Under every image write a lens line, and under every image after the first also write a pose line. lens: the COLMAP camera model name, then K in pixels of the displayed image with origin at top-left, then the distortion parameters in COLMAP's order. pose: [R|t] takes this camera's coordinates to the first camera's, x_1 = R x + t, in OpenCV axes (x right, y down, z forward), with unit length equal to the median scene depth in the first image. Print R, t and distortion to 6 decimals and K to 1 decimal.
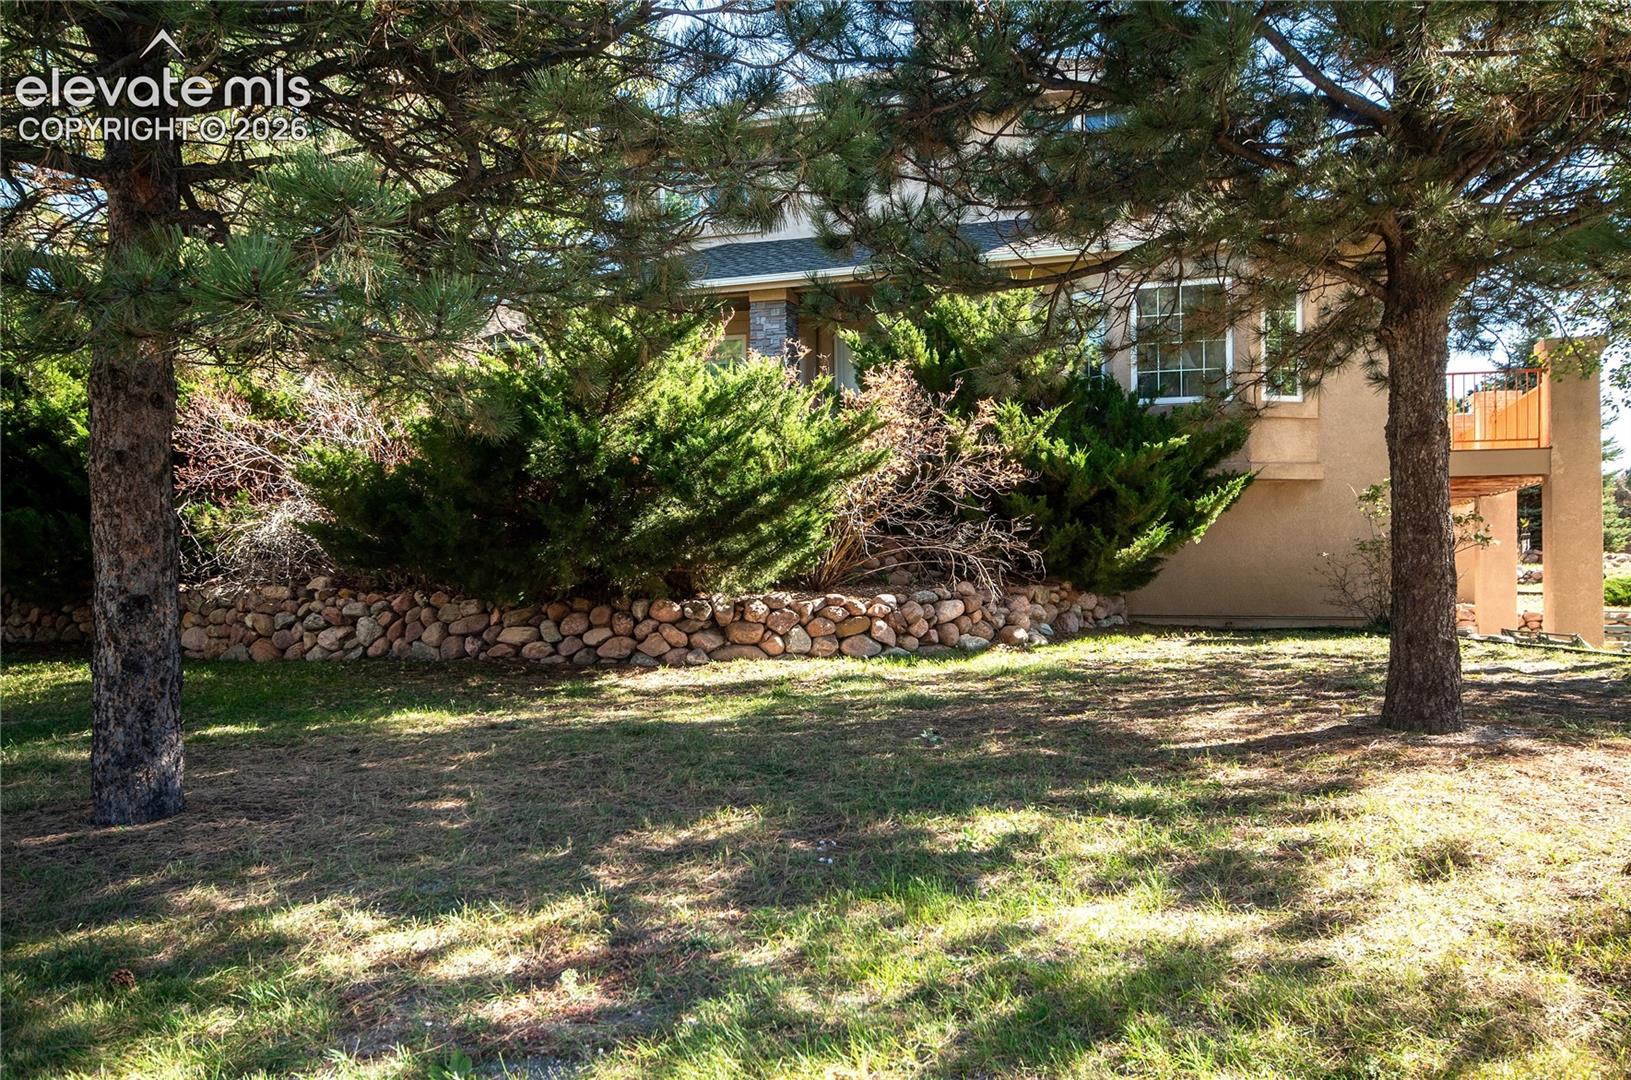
lens RADIAL K [[1409.9, 0, 814.1], [0, 1409.9, 543.5], [0, 0, 1]] dist [-0.015101, -0.005927]
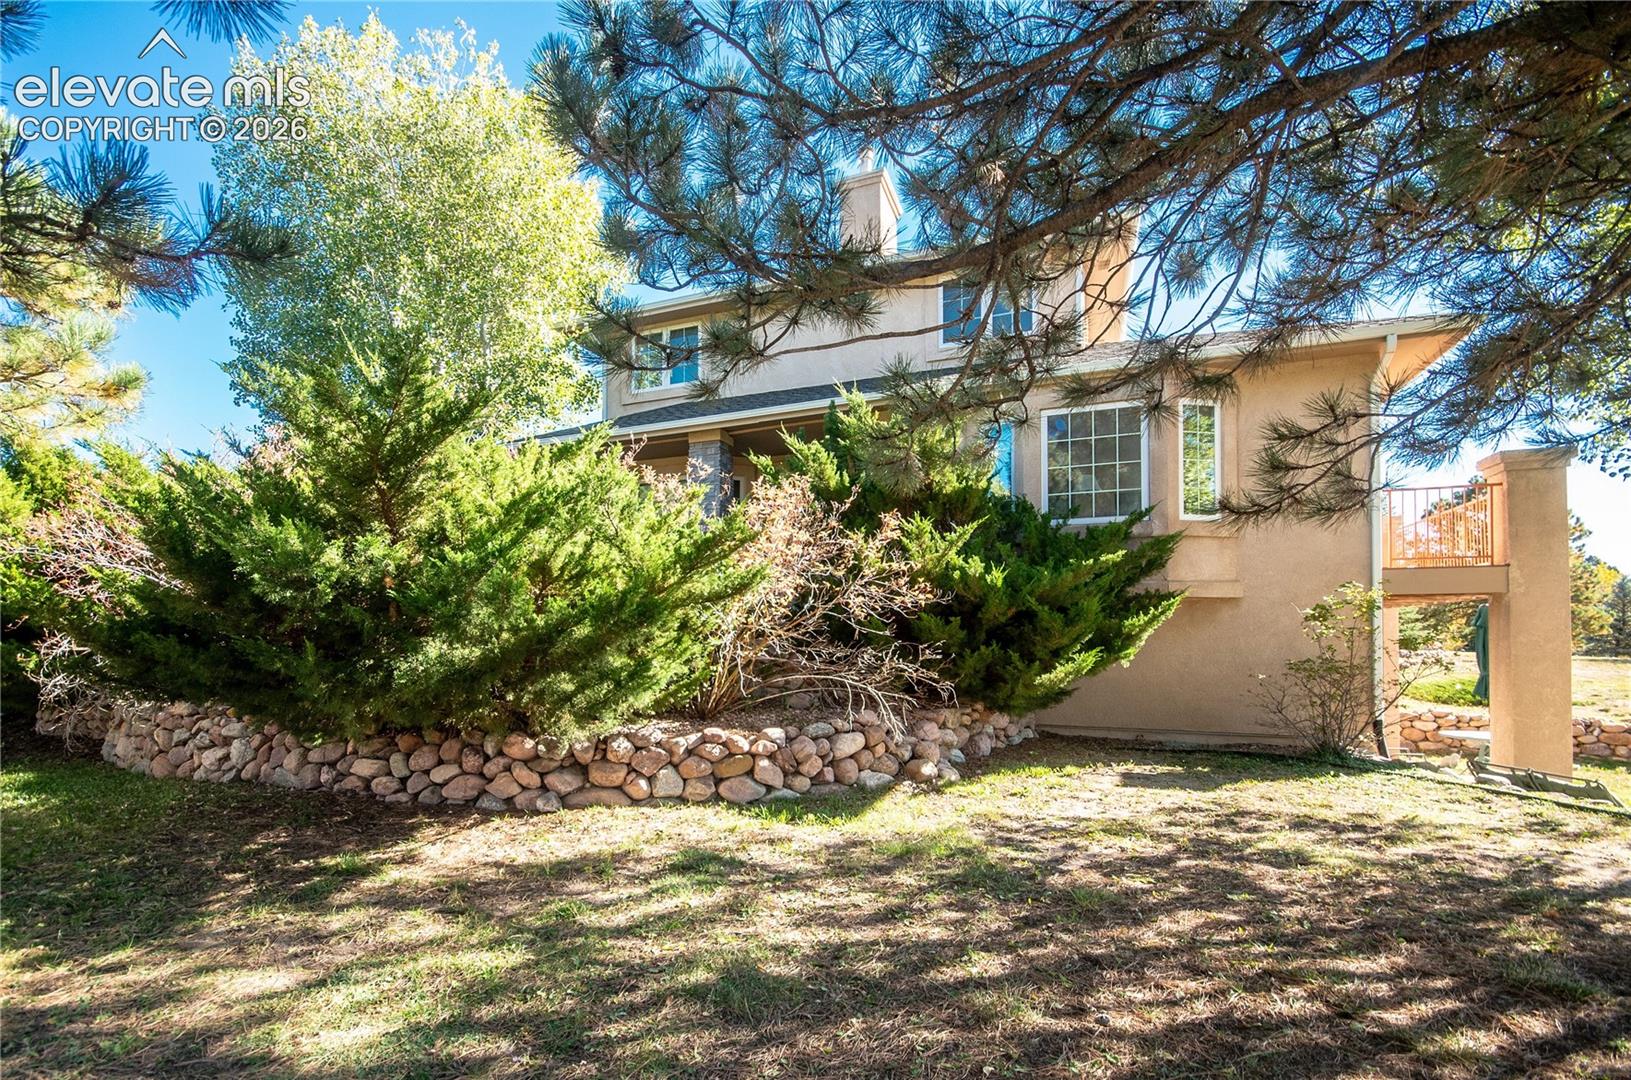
lens RADIAL K [[728.8, 0, 694.7], [0, 728.8, 616.8], [0, 0, 1]] dist [-0.011233, 0.000742]
pose [[0.984908, 0.007151, -0.172930, 0.079846], [-0.008216, 0.999951, -0.005445, -0.031845], [0.172883, 0.006783, 0.984919, 0.521263]]
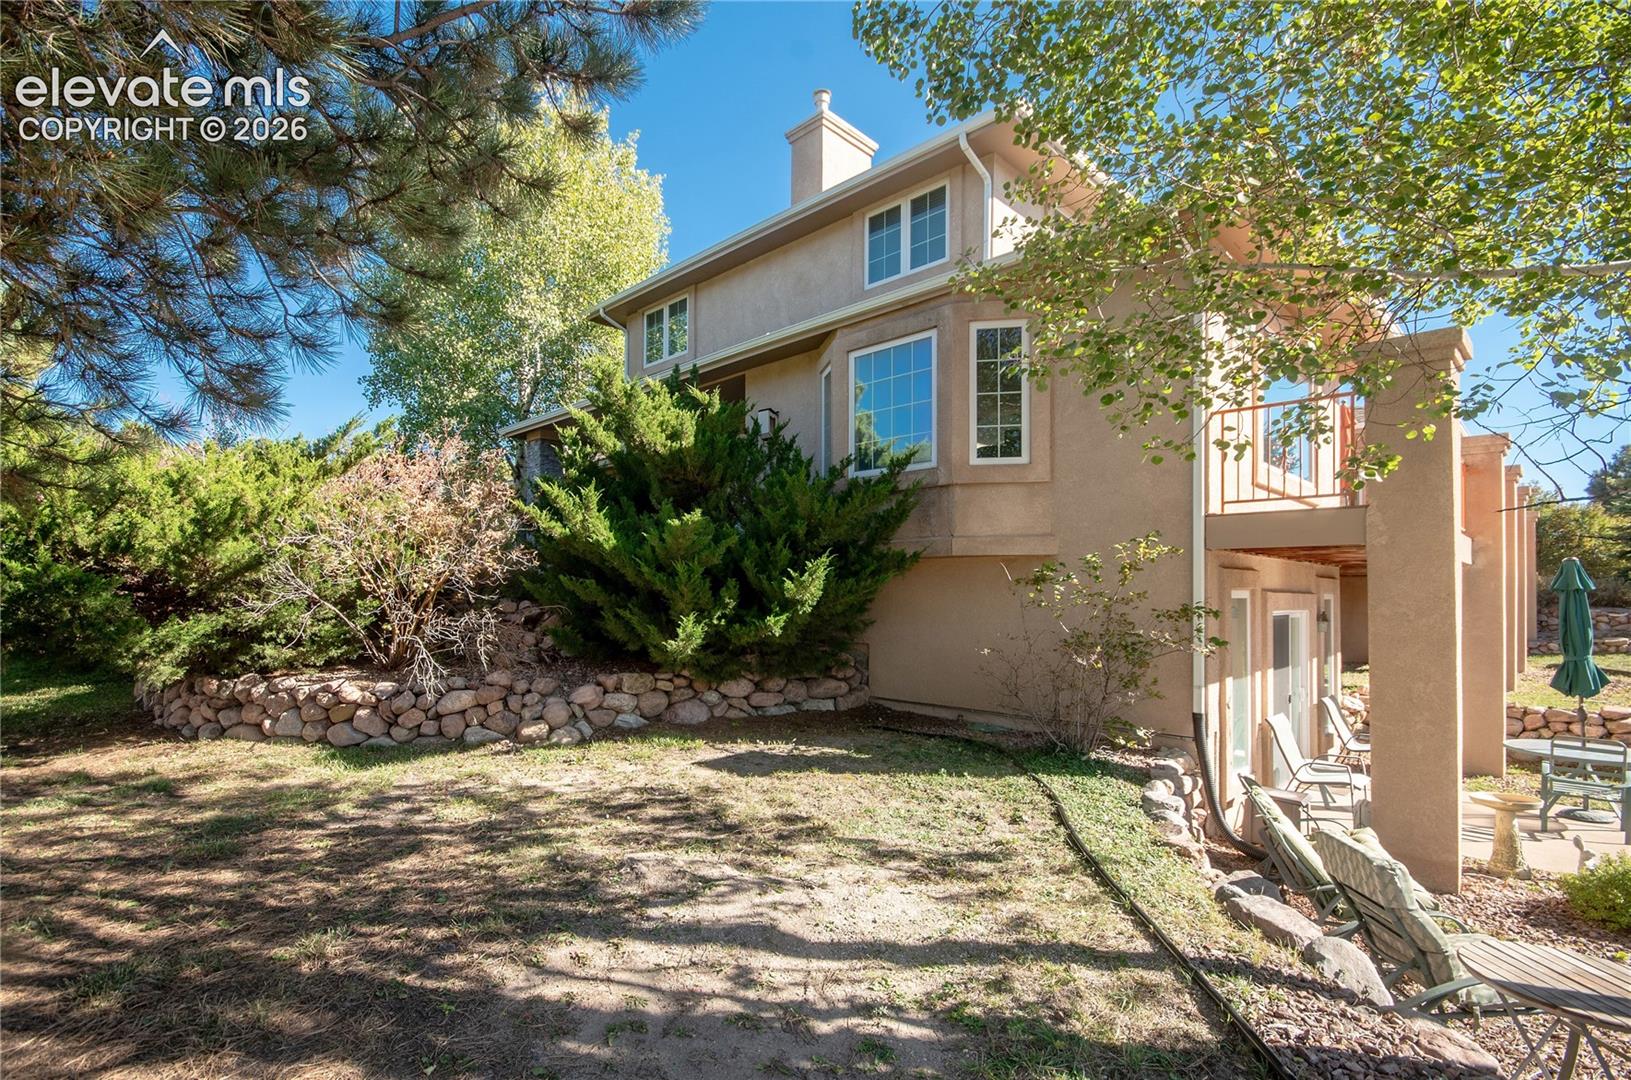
lens RADIAL K [[728.8, 0, 850.1], [0, 728.8, 575.0], [0, 0, 1]] dist [-0.011233, 0.000742]
pose [[0.865991, 0.003681, -0.500046, 0.583649], [-0.004691, 0.999989, -0.000763, -0.040588], [0.500037, 0.003007, 0.865999, 0.704773]]
